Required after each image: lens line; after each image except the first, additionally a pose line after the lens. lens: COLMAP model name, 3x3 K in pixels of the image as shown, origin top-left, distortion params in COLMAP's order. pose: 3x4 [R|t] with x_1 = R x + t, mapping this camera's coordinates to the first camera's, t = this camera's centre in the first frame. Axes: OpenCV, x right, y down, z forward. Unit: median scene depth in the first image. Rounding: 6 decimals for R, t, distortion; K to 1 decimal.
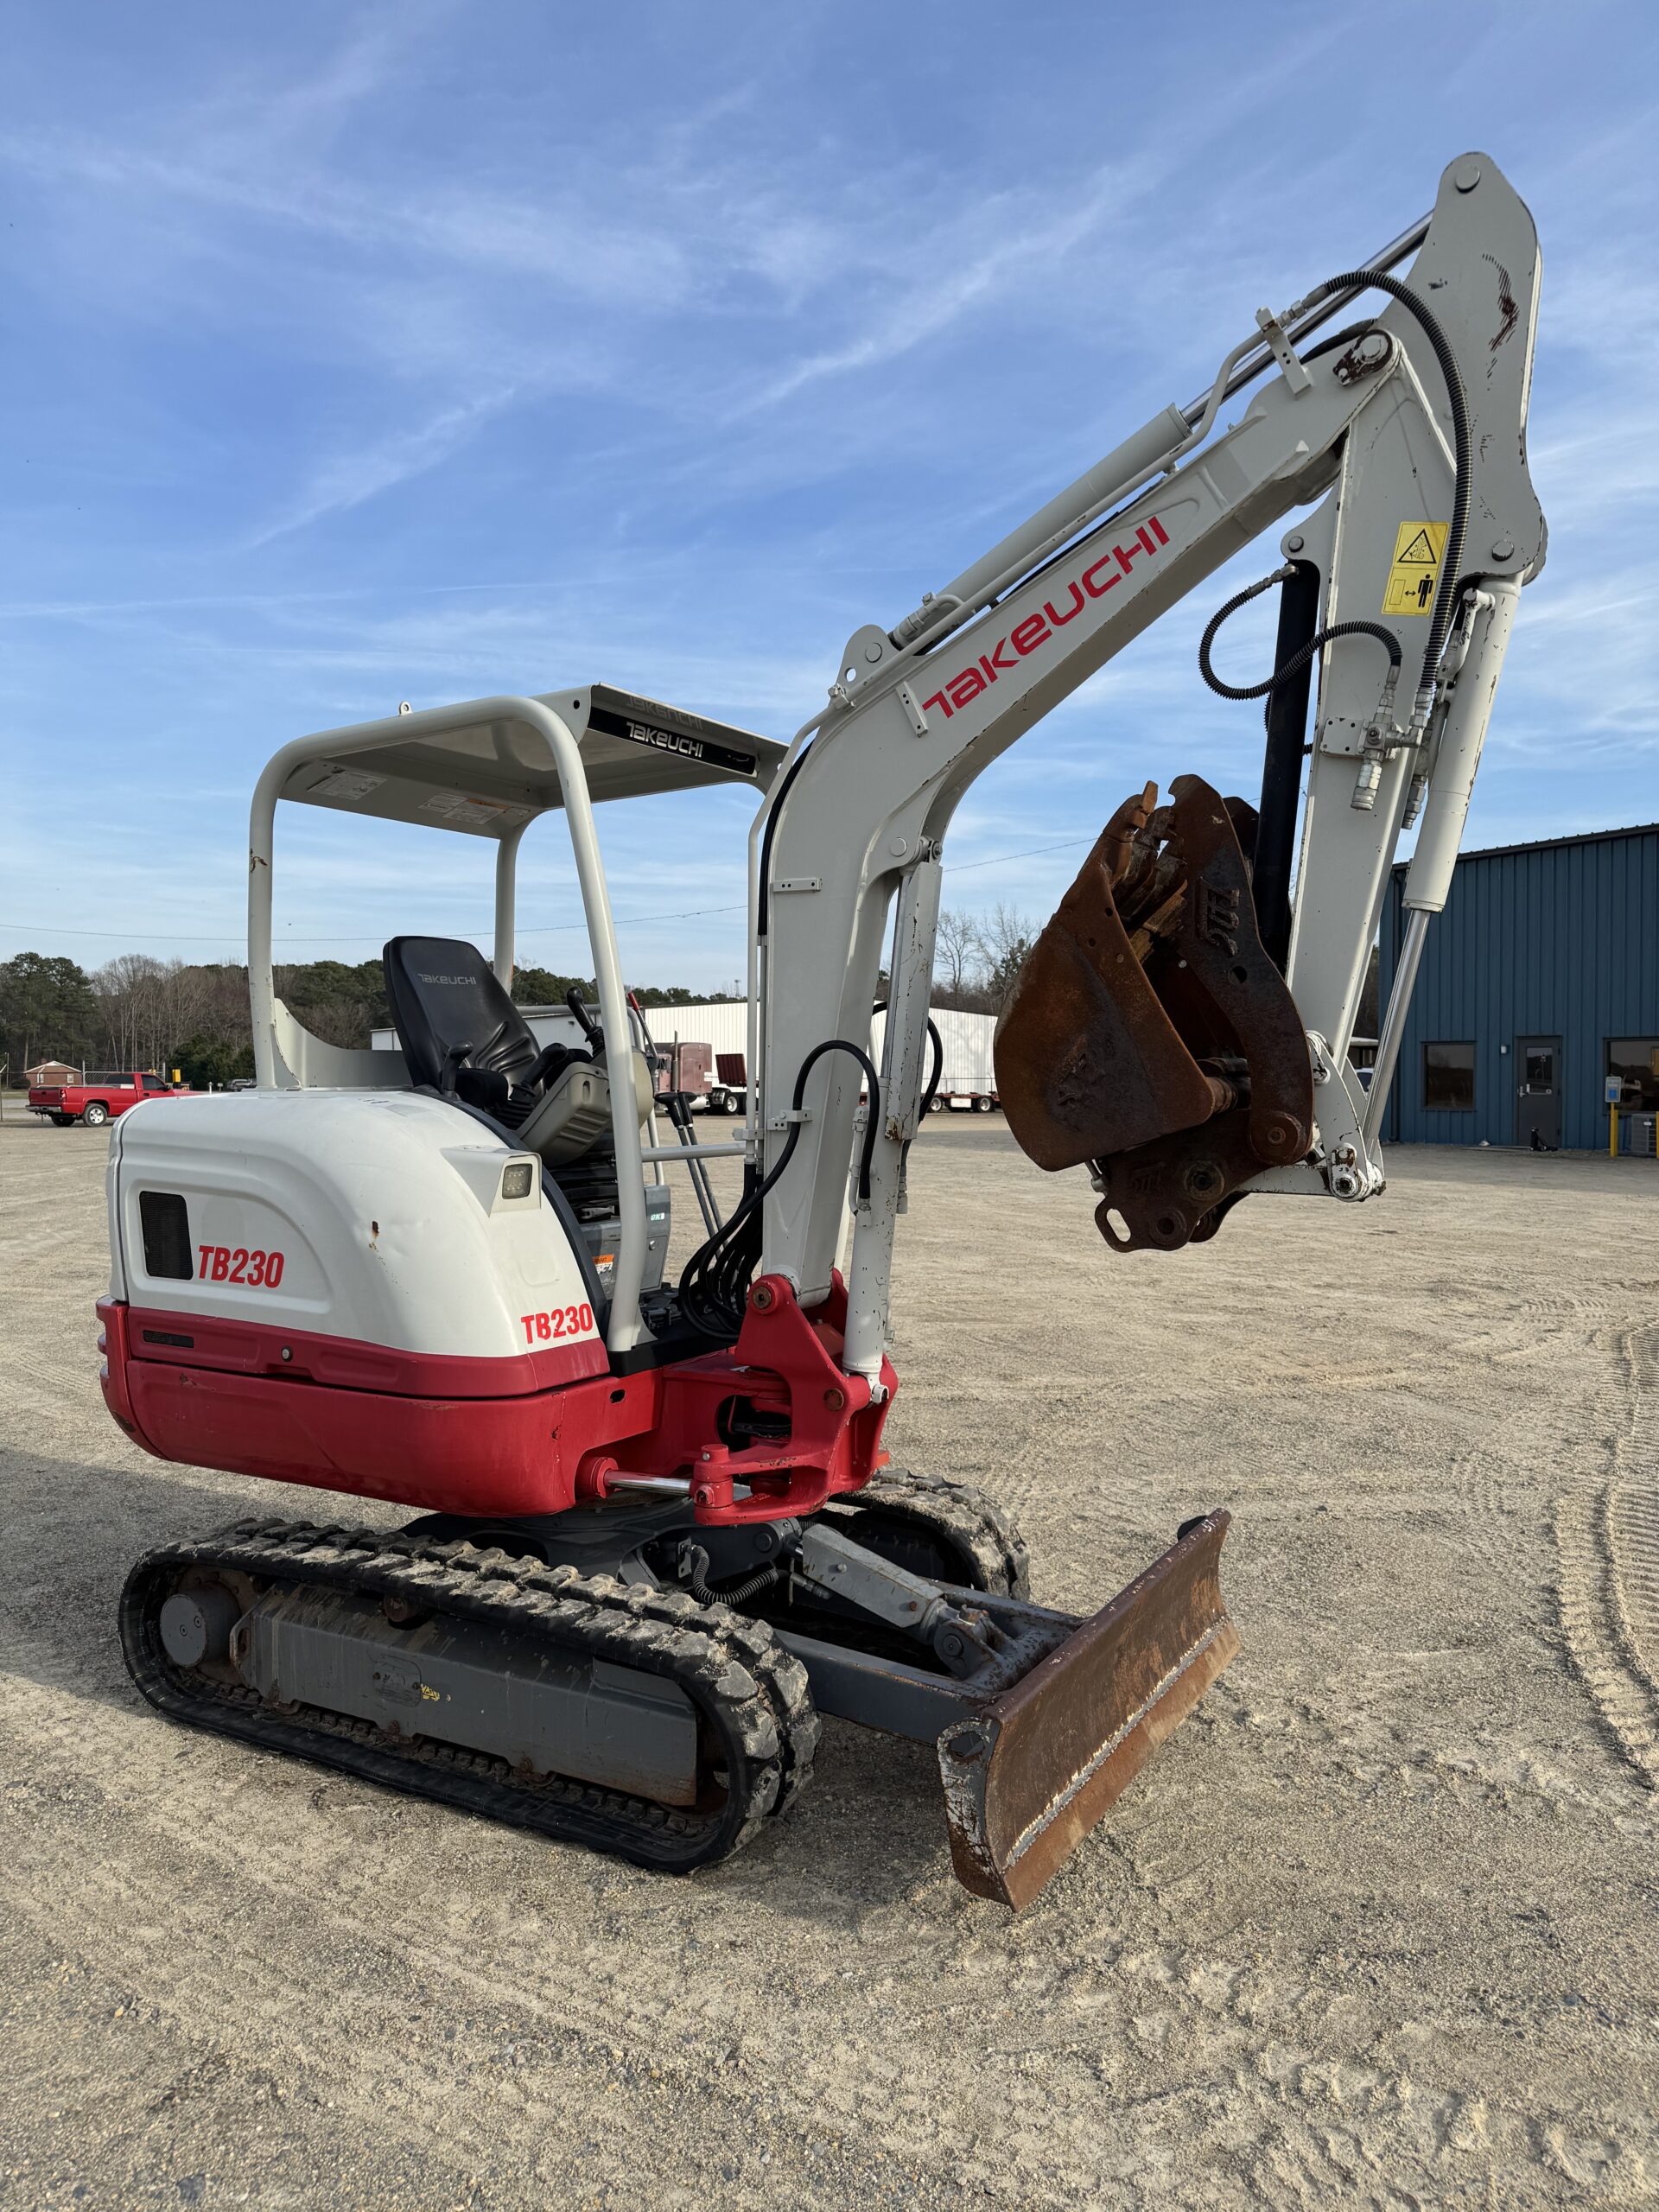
lens RADIAL K [[1562.0, 0, 829.5], [0, 1562.0, 1106.0], [0, 0, 1]] dist [0.034943, -0.037303]
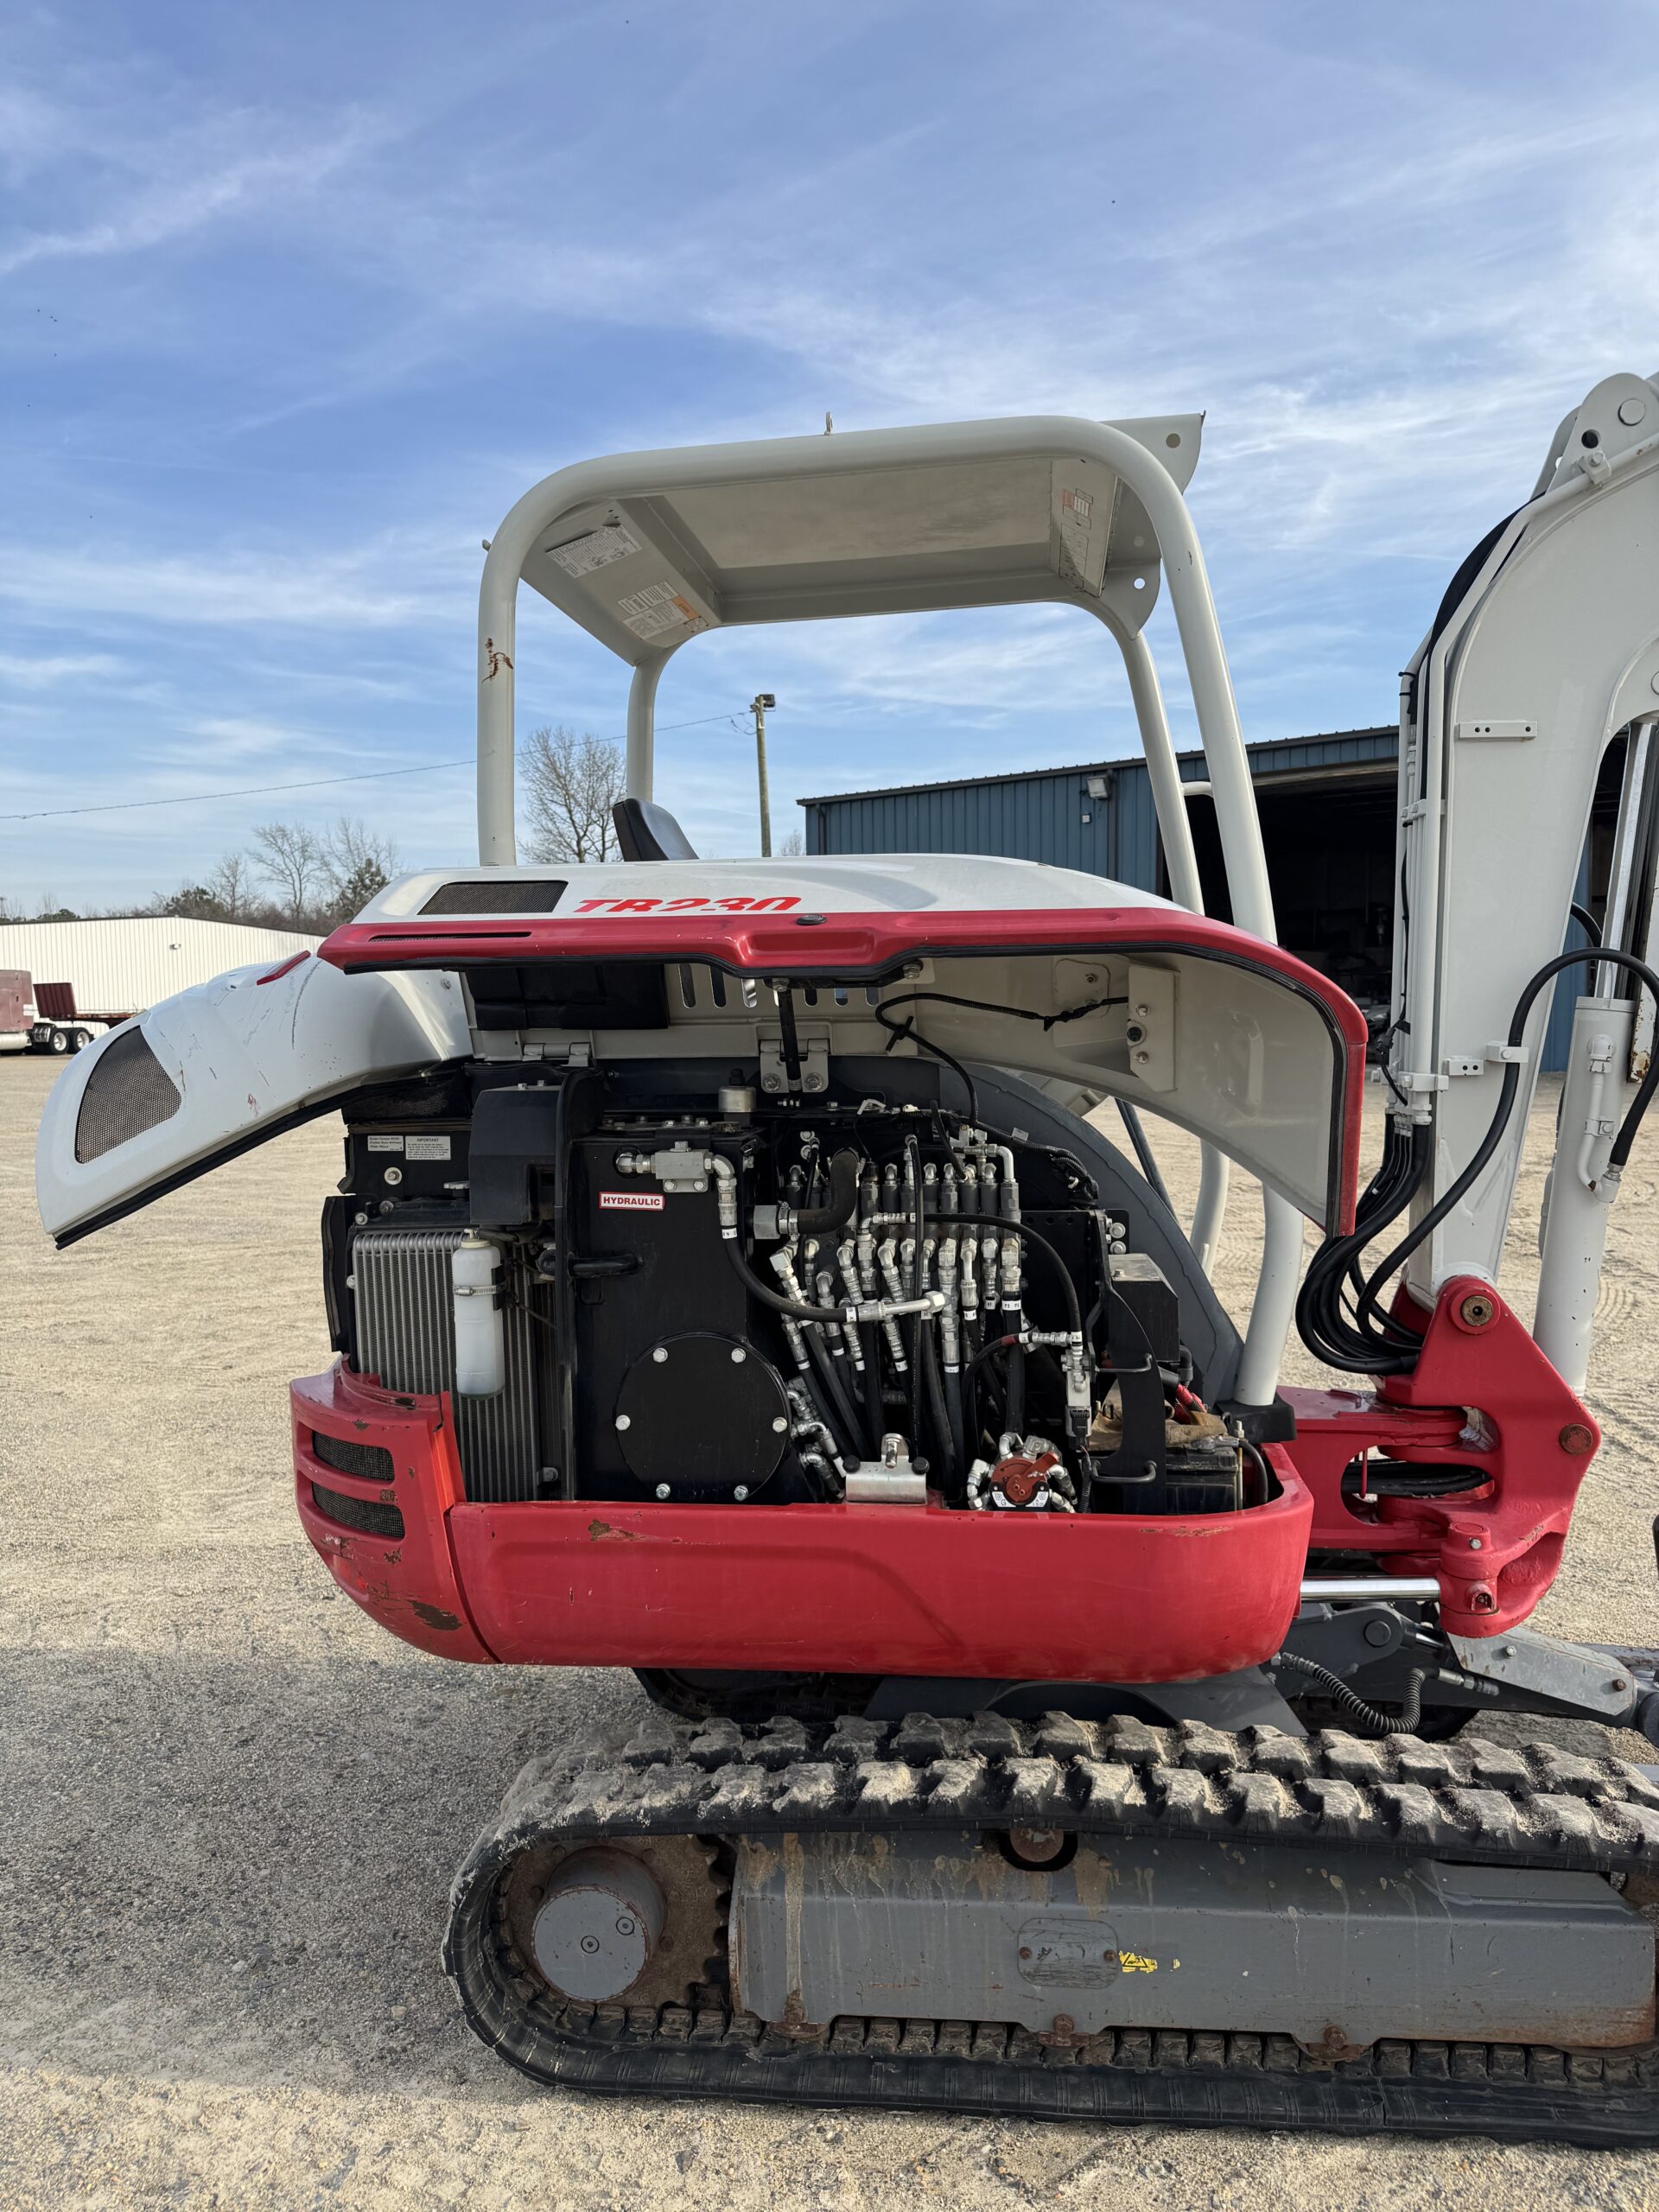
lens RADIAL K [[1583.0, 0, 829.5], [0, 1583.0, 1106.0], [0, 0, 1]] dist [0.002281, -0.006474]
pose [[0.904293, -0.034616, 0.425506, -0.579416], [0.015737, 0.998733, 0.047805, -0.010050], [-0.426622, -0.036534, 0.903692, 0.437697]]
